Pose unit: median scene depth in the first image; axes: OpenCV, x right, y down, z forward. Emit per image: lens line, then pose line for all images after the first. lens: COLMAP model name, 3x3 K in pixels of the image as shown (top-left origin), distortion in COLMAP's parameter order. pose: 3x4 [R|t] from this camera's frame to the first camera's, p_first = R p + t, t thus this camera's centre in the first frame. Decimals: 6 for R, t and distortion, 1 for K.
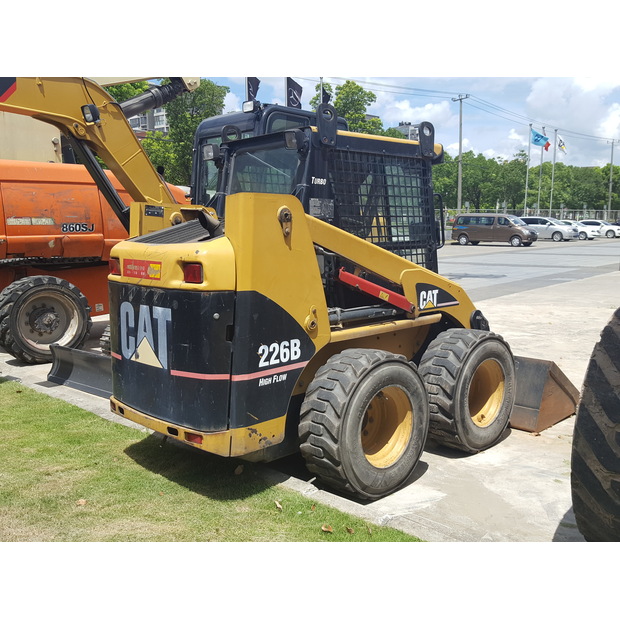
lens RADIAL K [[618.9, 0, 308.2], [0, 618.9, 322.6], [0, 0, 1]] dist [0.144120, -0.296287]
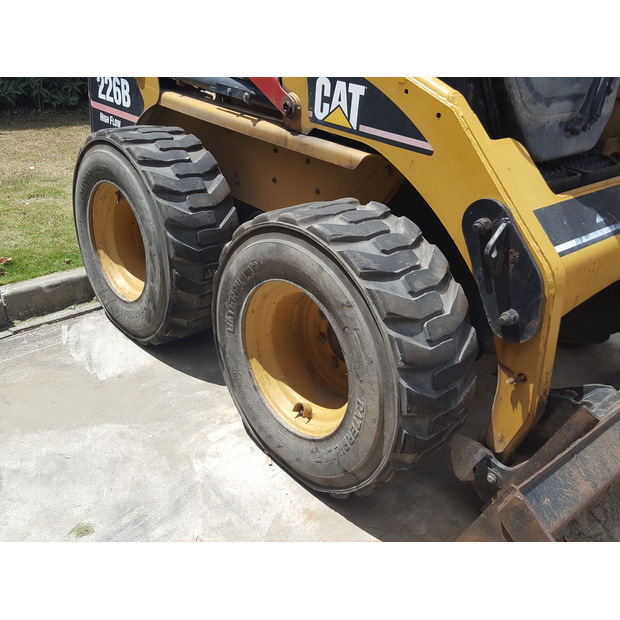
lens RADIAL K [[618.9, 0, 308.2], [0, 618.9, 322.6], [0, 0, 1]] dist [0.144120, -0.296287]
pose [[-0.040640, 0.479153, -0.876790, 0.782329], [-0.211710, 0.853461, 0.476217, -0.132919], [0.976487, 0.204978, 0.066757, 1.204403]]
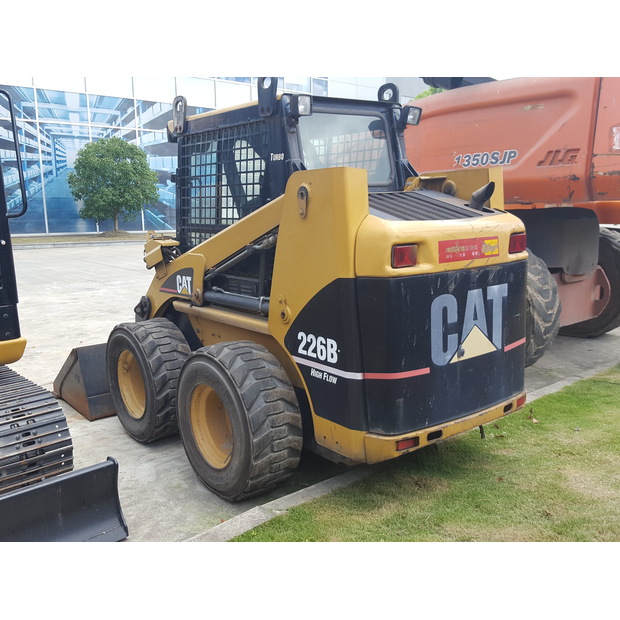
lens RADIAL K [[612.5, 0, 297.8], [0, 612.5, 328.6], [0, 0, 1]] dist [0.140976, -0.288488]
pose [[0.097675, -0.193267, 0.976272, -1.113705], [0.172648, 0.969380, 0.174629, -0.164917], [-0.980129, 0.151494, 0.128052, 1.113736]]
